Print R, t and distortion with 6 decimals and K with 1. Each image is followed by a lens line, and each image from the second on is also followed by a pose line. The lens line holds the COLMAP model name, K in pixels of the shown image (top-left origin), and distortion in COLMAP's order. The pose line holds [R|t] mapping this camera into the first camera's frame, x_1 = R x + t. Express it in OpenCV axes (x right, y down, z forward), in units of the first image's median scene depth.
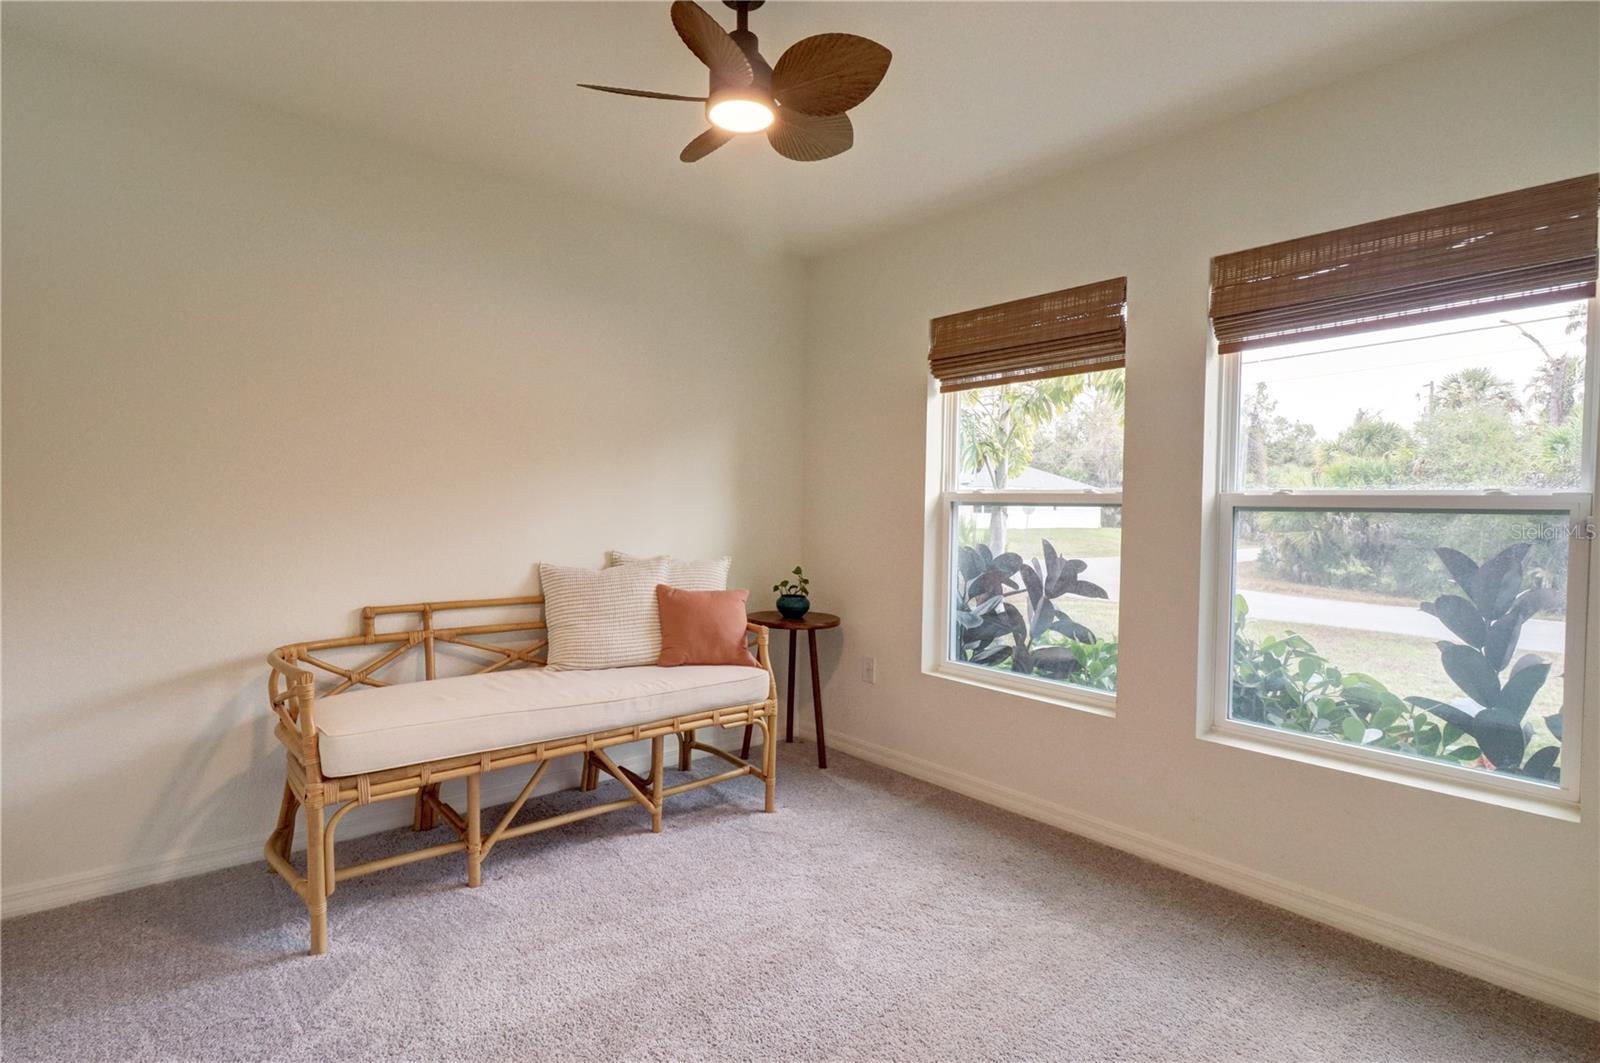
lens RADIAL K [[809.0, 0, 805.6], [0, 809.0, 524.4], [0, 0, 1]] dist [0.001124, 0.000315]
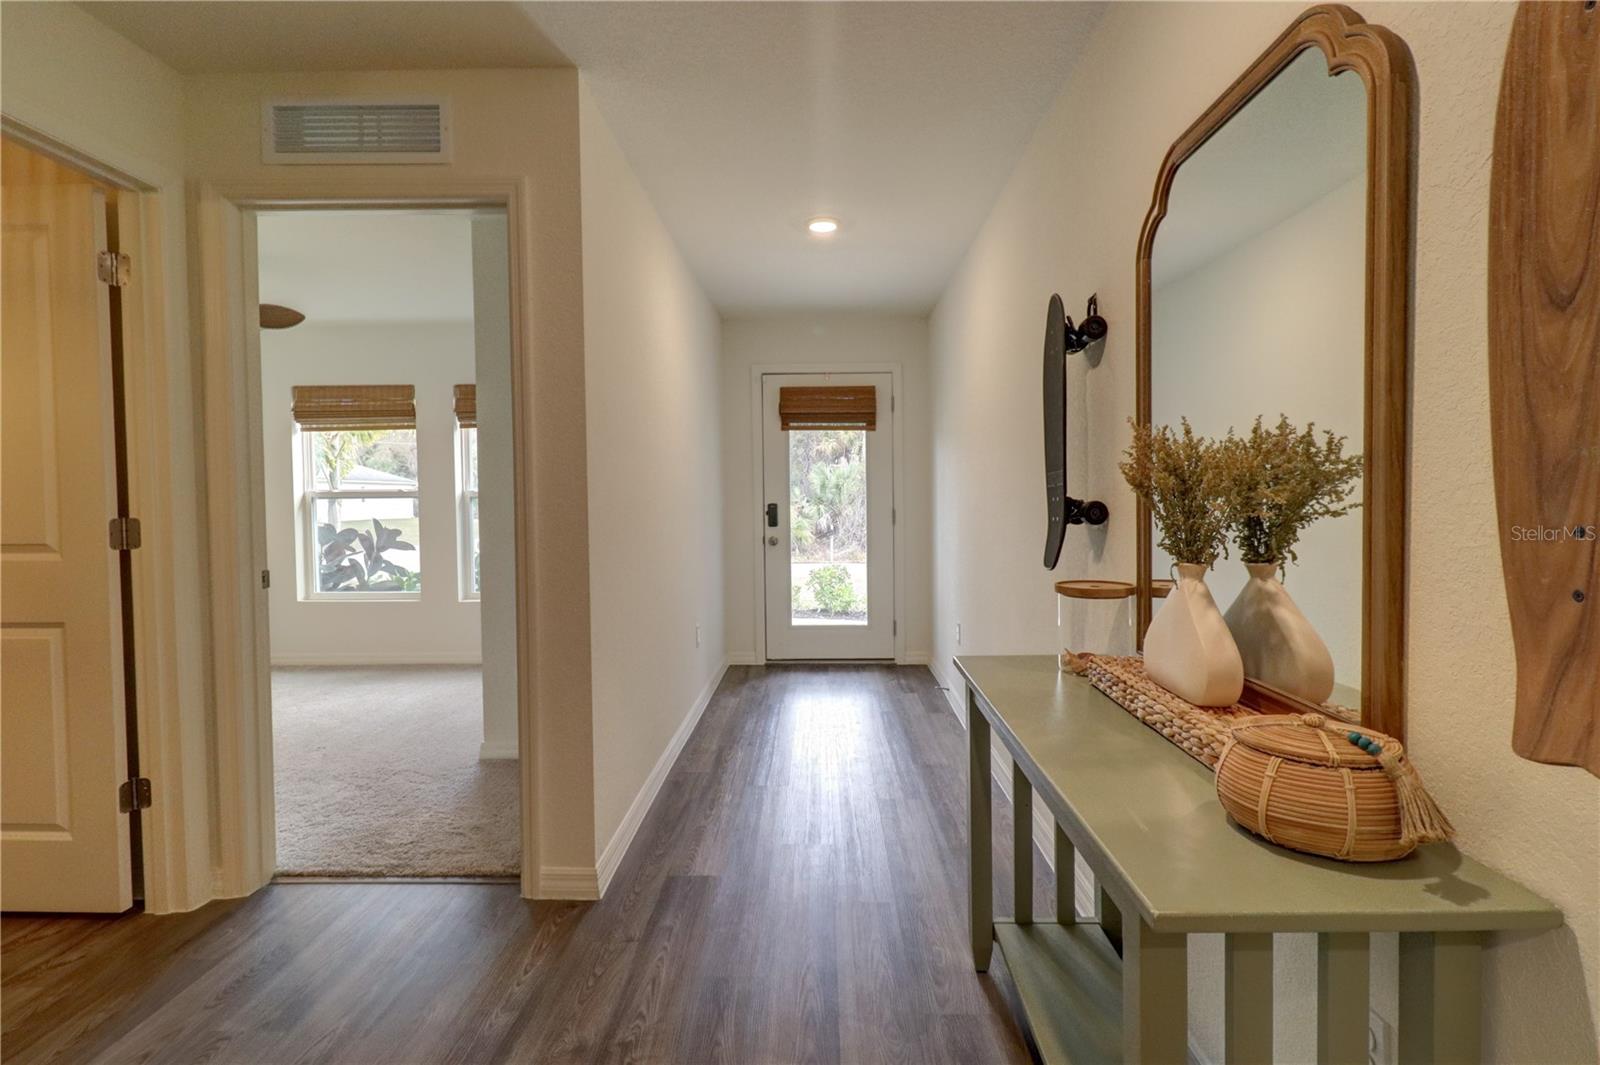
lens RADIAL K [[747.9, 0, 802.1], [0, 747.9, 524.2], [0, 0, 1]] dist [0.001584, 0.000271]
pose [[0.675011, -0.049135, 0.736169, -0.257304], [0.037718, 0.998773, 0.032078, 0.014405], [-0.736843, 0.006114, 0.676037, -0.729739]]
